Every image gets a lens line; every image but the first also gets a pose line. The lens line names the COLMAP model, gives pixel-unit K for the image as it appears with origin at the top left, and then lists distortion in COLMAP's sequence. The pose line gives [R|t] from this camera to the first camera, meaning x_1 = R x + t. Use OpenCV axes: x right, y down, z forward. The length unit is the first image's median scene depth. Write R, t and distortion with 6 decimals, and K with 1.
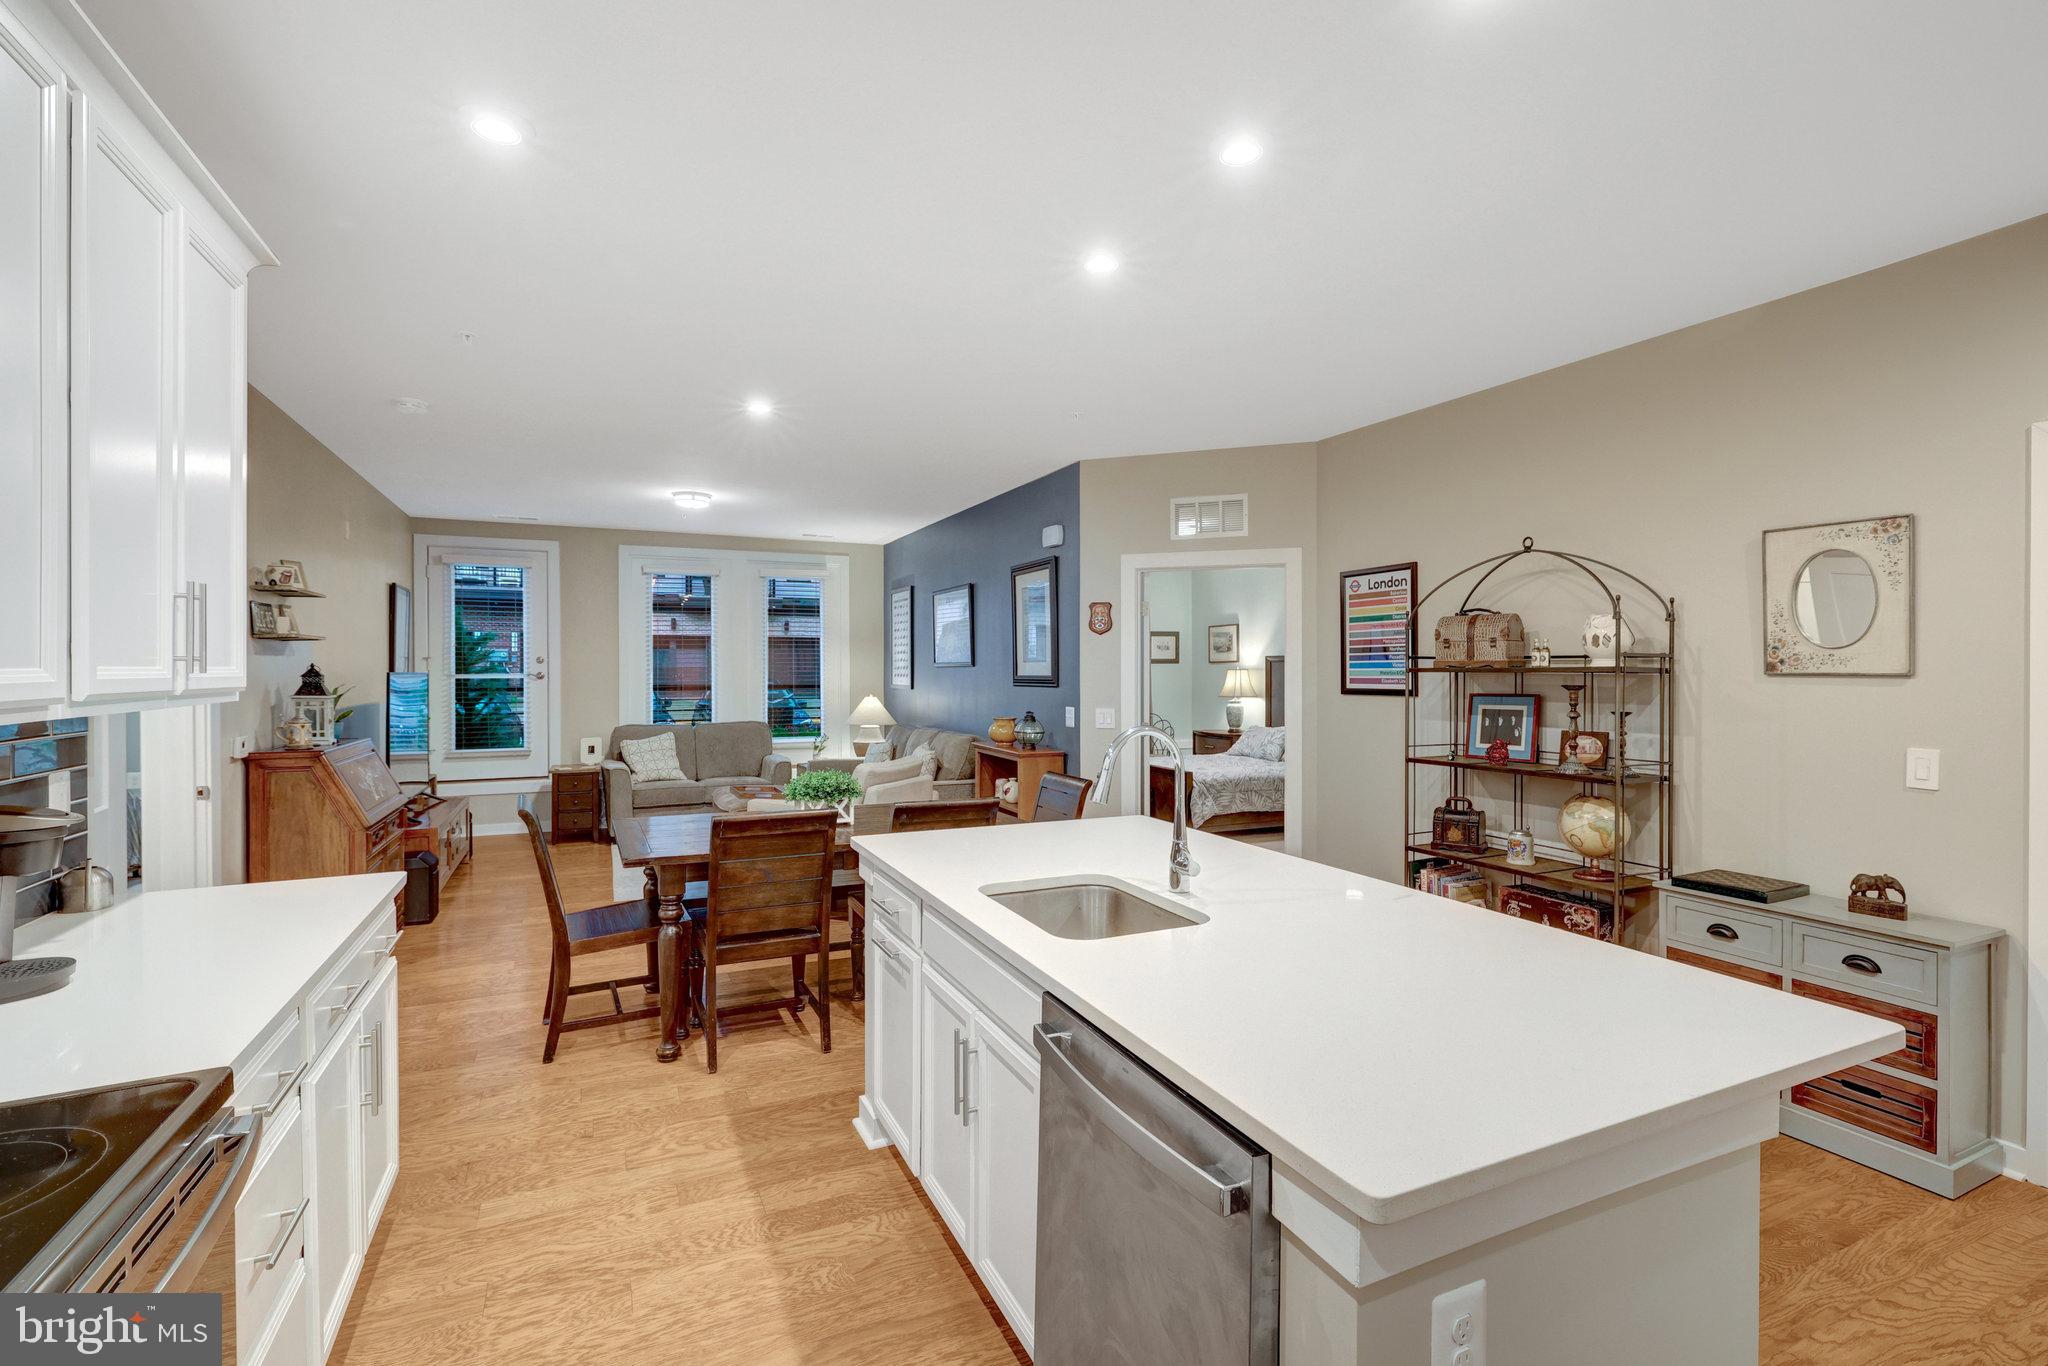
lens RADIAL K [[923.6, 0, 1022.6], [0, 923.6, 672.8], [0, 0, 1]] dist [-0.002922, 0.001717]
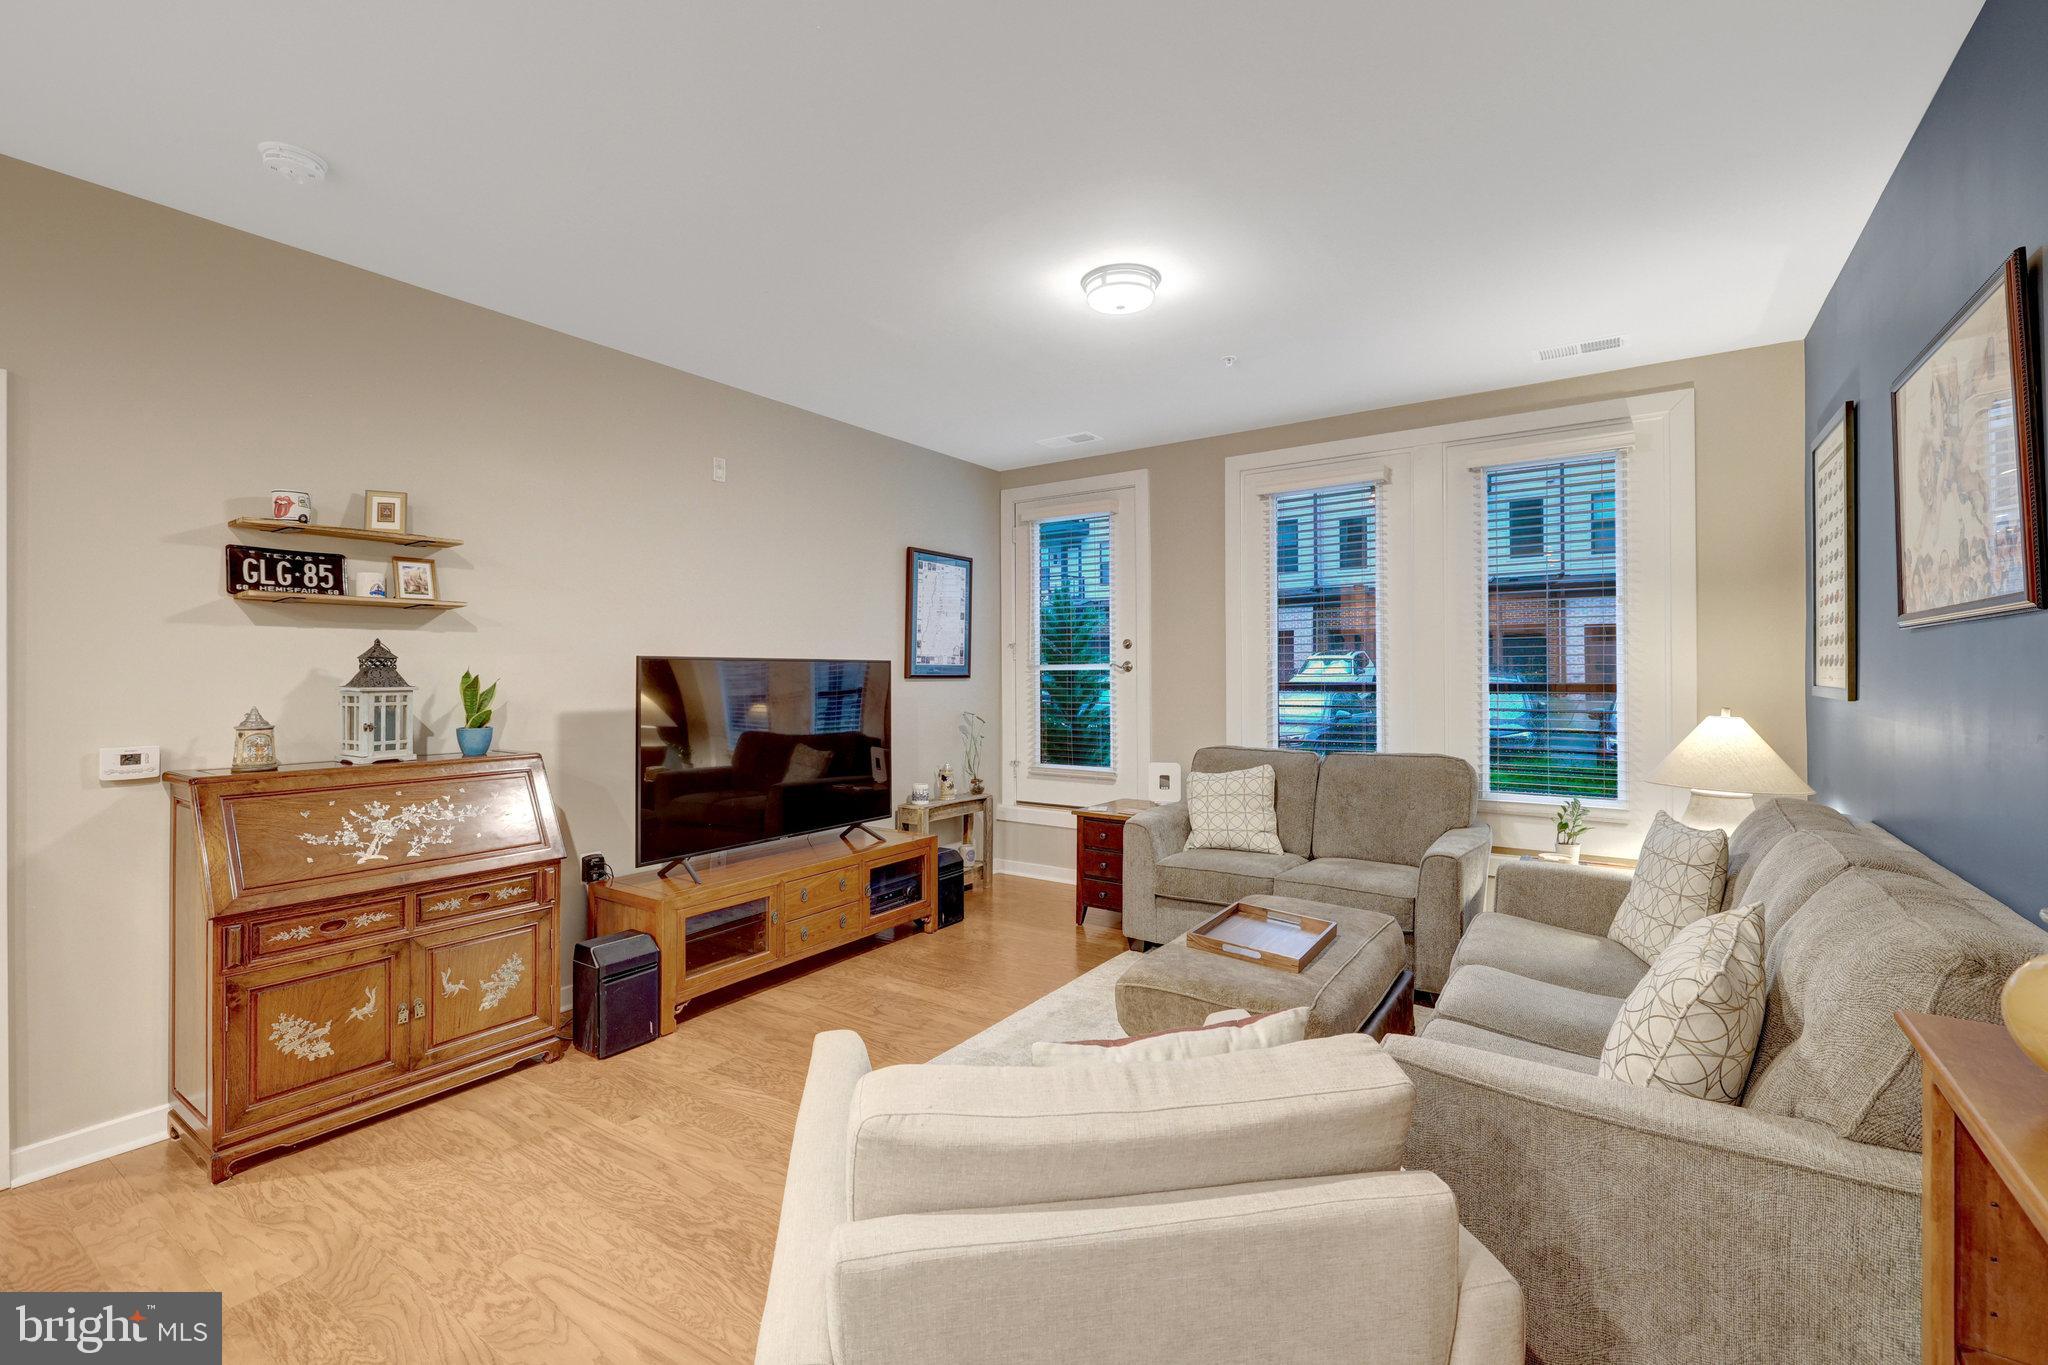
lens RADIAL K [[886.9, 0, 1025.6], [0, 886.9, 659.4], [0, 0, 1]] dist [-0.001506, -0.000306]
pose [[0.514344, -0.012503, -0.857493, 0.013996], [-0.000067, 0.999893, -0.014619, 0.012901], [0.857584, 0.007576, 0.514289, 0.979886]]
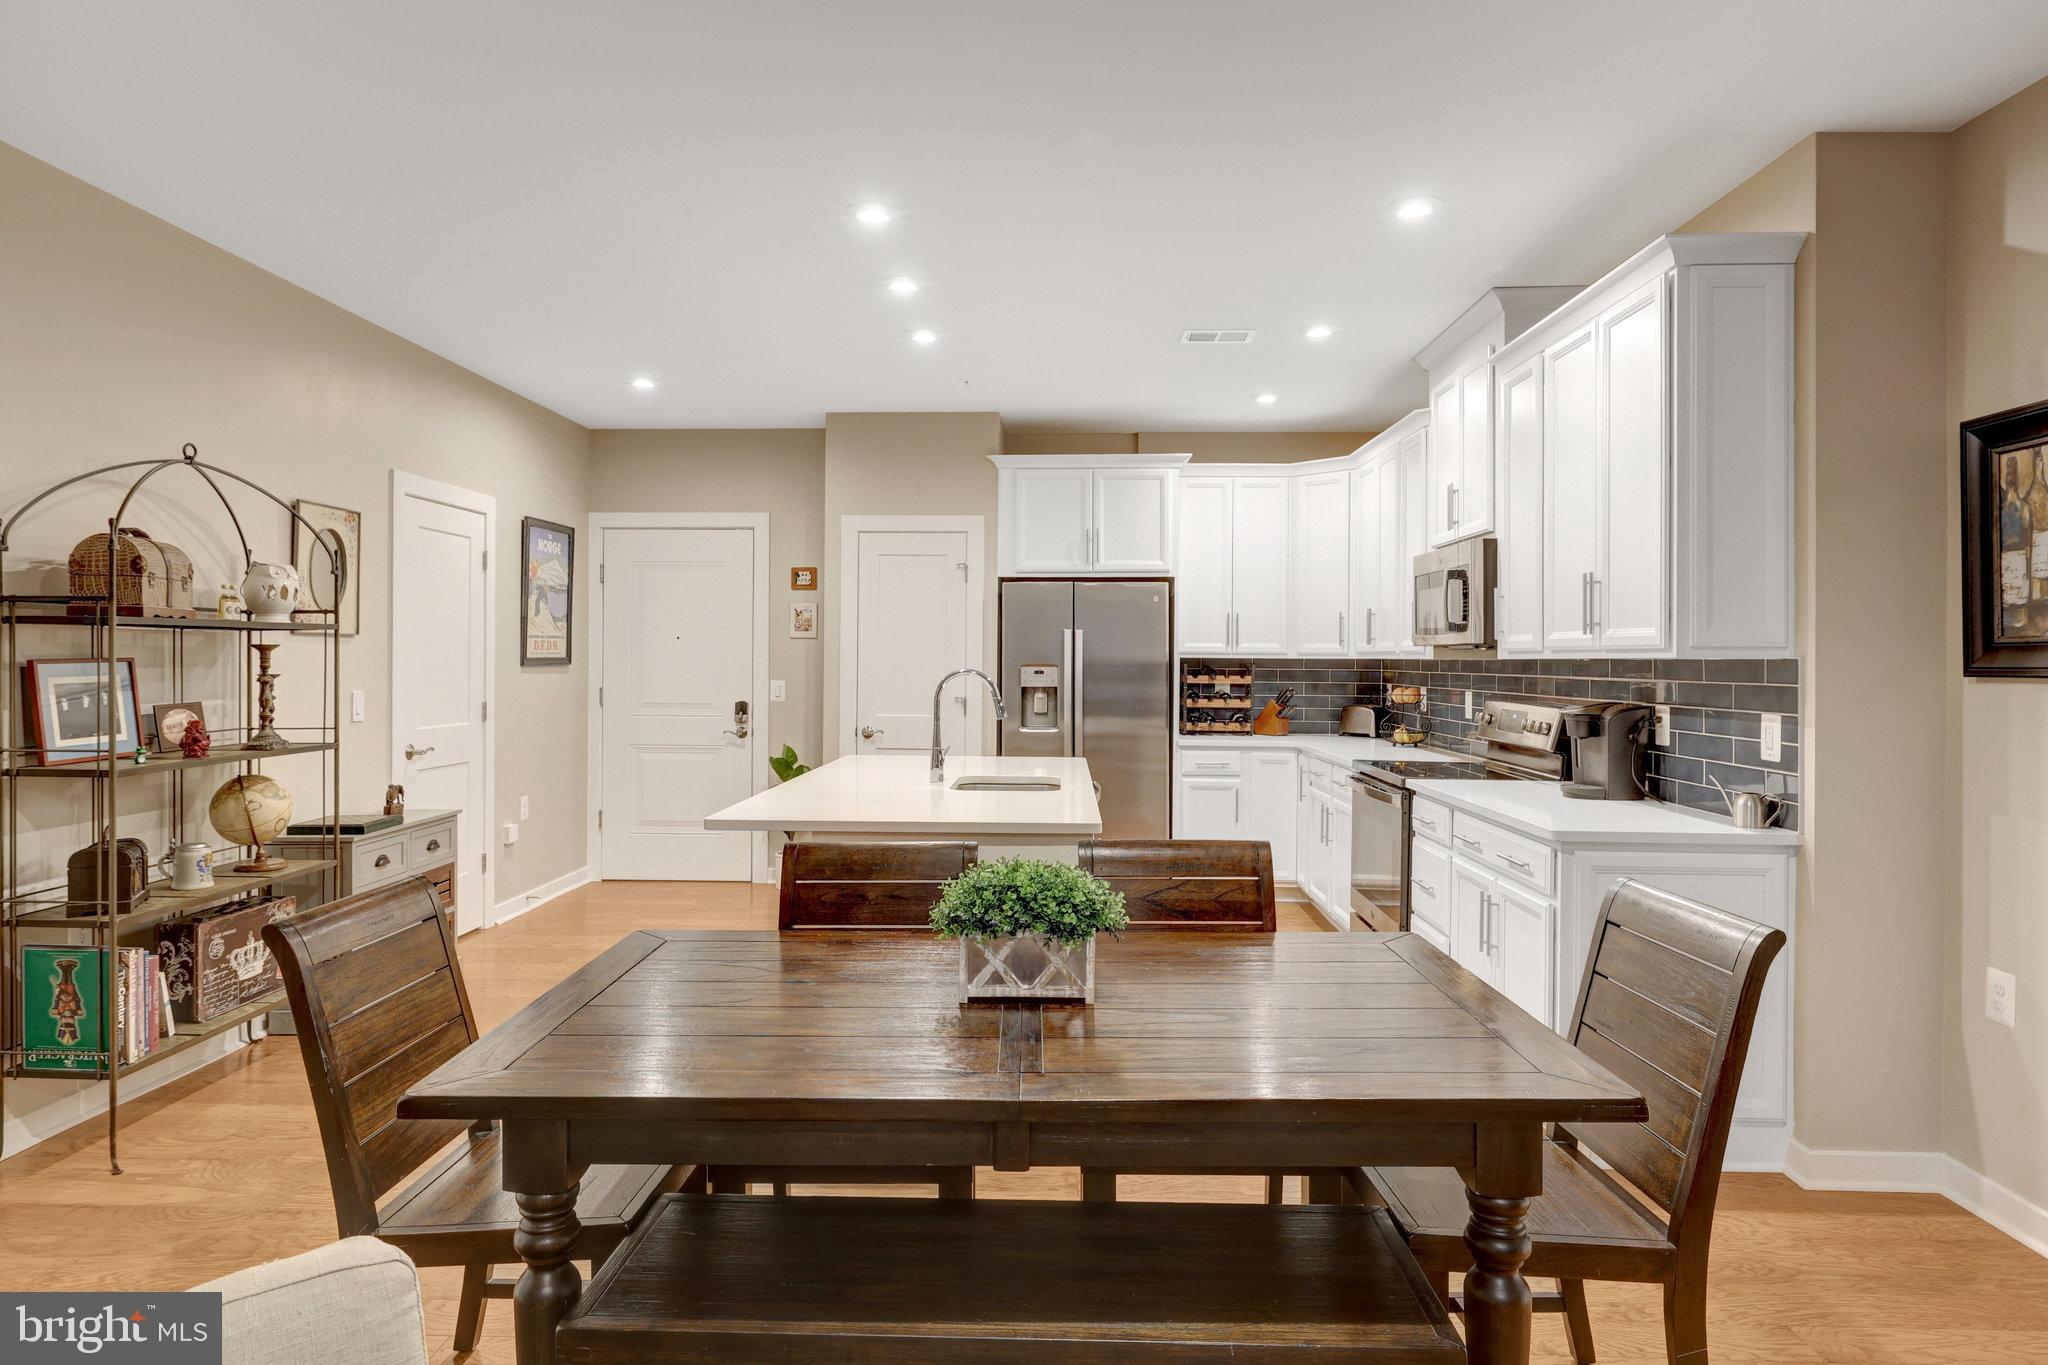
lens RADIAL K [[1172.6, 0, 1016.7], [0, 1172.6, 657.9], [0, 0, 1]] dist [-0.003052, 0.004034]
pose [[-0.892655, -0.006389, 0.450696, -0.356057], [-0.004264, 0.999974, 0.005731, 0.012180], [-0.450721, 0.003194, -0.892659, 1.179417]]
